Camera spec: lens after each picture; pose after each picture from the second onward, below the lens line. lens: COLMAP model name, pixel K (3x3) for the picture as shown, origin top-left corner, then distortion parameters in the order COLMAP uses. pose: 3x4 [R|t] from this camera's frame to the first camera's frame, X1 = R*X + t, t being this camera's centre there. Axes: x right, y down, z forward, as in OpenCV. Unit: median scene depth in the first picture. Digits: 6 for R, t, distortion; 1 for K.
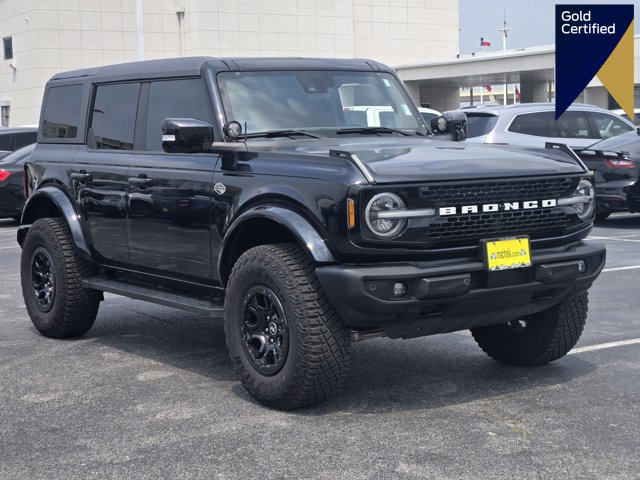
lens RADIAL K [[1286.8, 0, 320.0], [0, 1286.8, 240.0], [0, 0, 1]] dist [-0.107505, -0.029150]
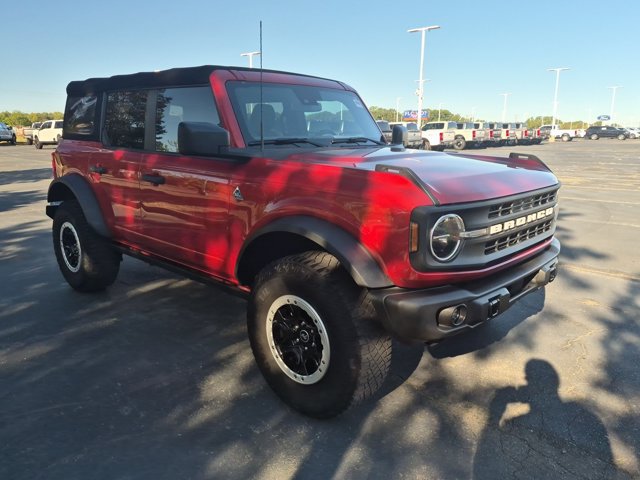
lens RADIAL K [[503.4, 0, 320.0], [0, 503.4, 240.0], [0, 0, 1]] dist [0.027950, -0.004467]
pose [[0.978216, -0.021035, 0.206520, -0.109025], [-0.005354, 0.991966, 0.126395, -0.060945], [-0.207519, -0.124747, 0.970244, 0.644596]]
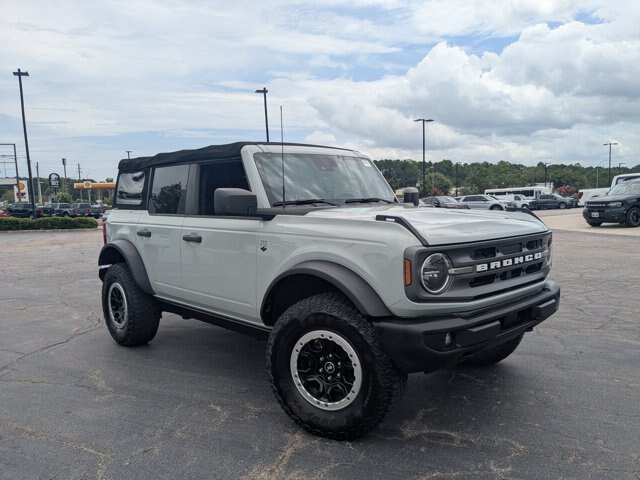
lens RADIAL K [[525.2, 0, 320.0], [0, 525.2, 240.0], [0, 0, 1]] dist [-0.004165, 0.000049]
pose [[0.989907, -0.014392, 0.140984, -0.106395], [0.016763, 0.999737, -0.015647, -0.041245], [-0.140721, 0.017852, 0.989888, 0.550748]]
